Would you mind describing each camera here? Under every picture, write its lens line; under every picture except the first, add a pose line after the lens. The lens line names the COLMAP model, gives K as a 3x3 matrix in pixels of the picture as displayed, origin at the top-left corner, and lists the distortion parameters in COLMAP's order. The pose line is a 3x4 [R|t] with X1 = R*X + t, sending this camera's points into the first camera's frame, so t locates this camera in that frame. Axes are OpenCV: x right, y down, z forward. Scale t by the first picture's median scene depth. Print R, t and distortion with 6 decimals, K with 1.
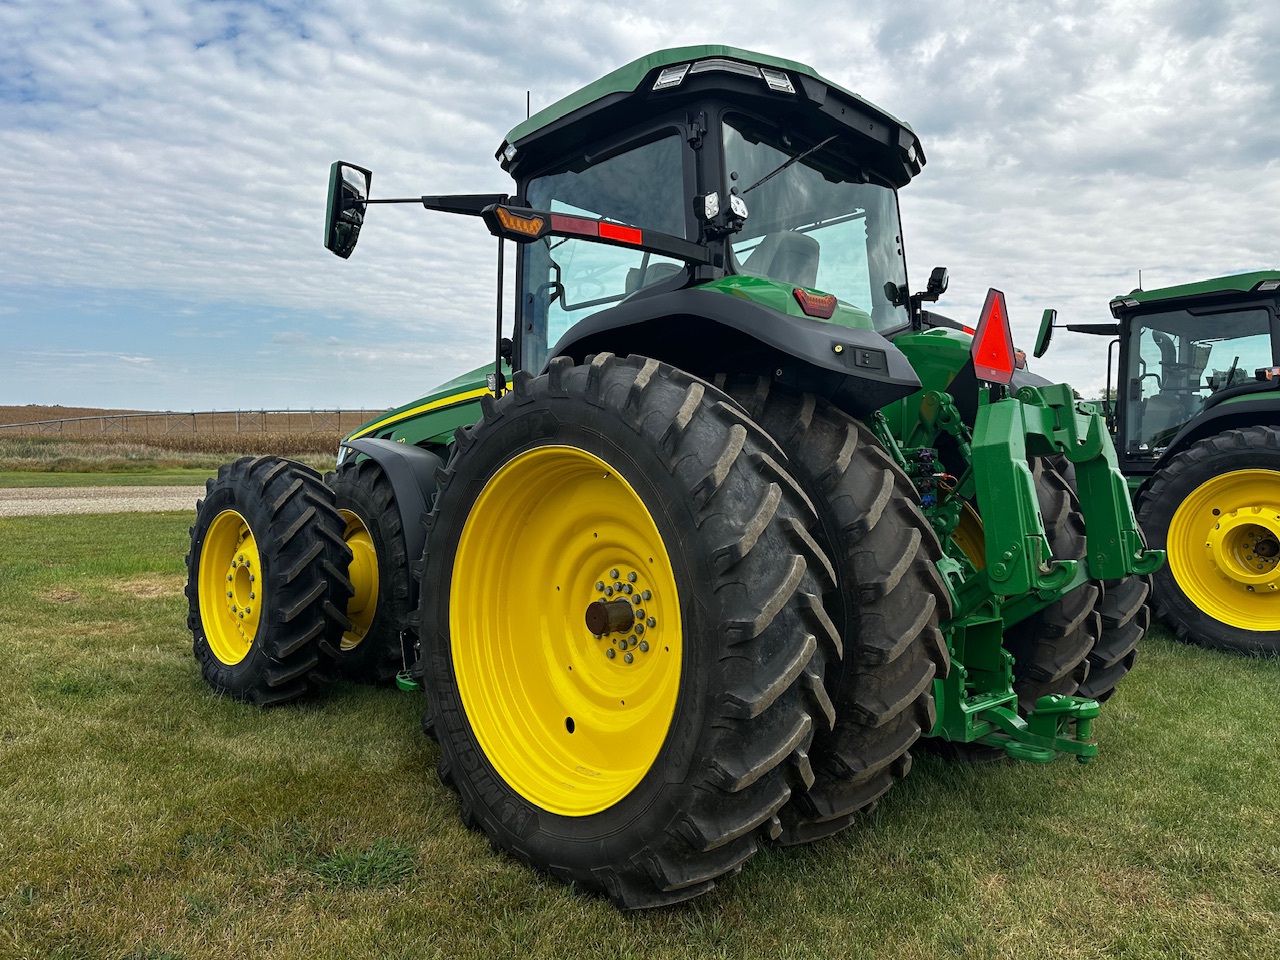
lens RADIAL K [[876.9, 0, 640.2], [0, 876.9, 478.5], [0, 0, 1]] dist [0.069683, -0.087226]
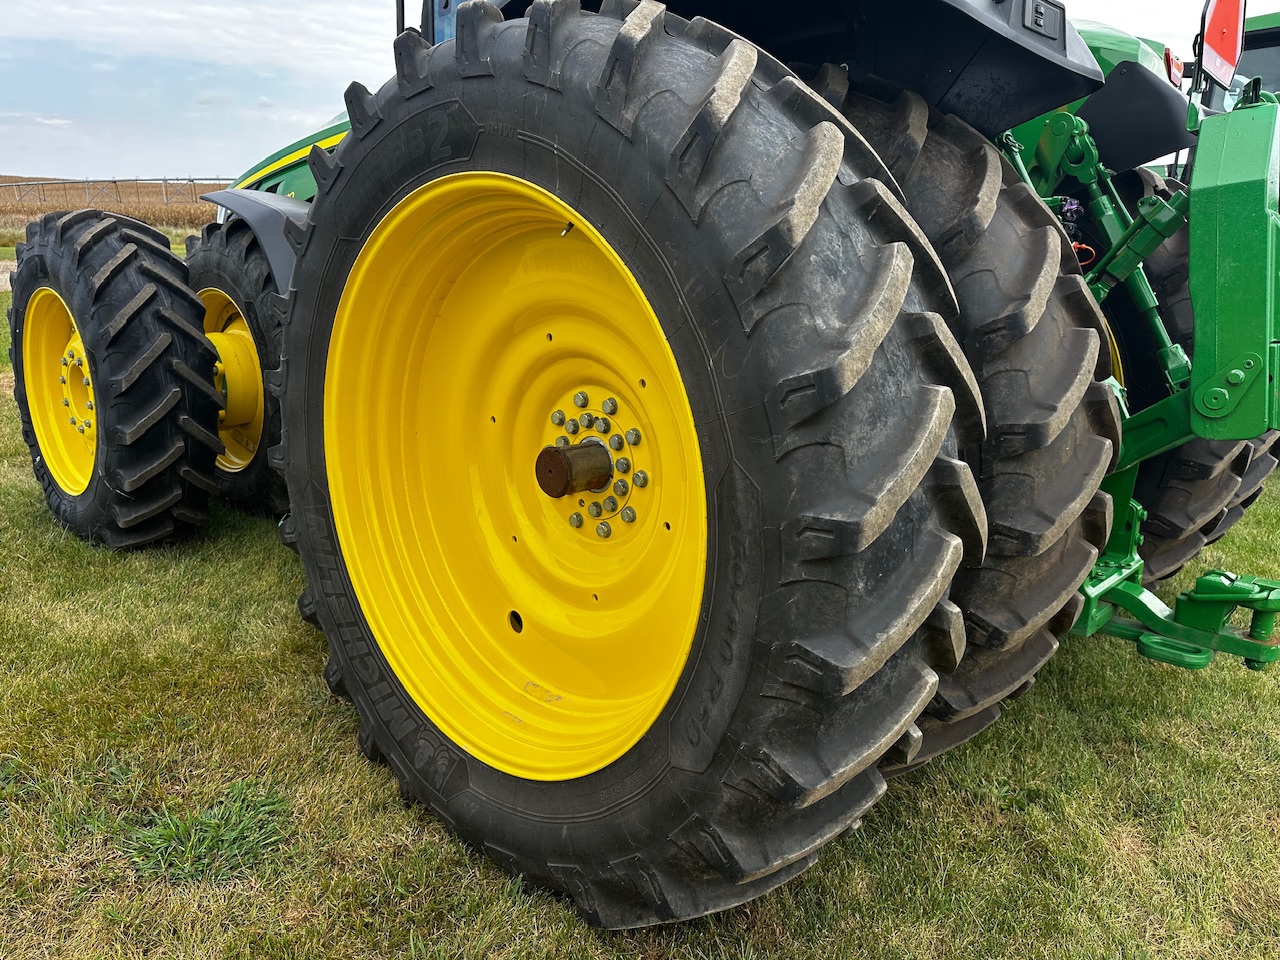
lens RADIAL K [[876.9, 0, 640.2], [0, 876.9, 478.5], [0, 0, 1]] dist [0.069683, -0.087226]
pose [[0.998986, 0.000550, 0.045013, -0.015887], [-0.011293, 0.971013, 0.238761, 0.014490], [-0.043577, -0.239027, 0.970035, 0.397042]]
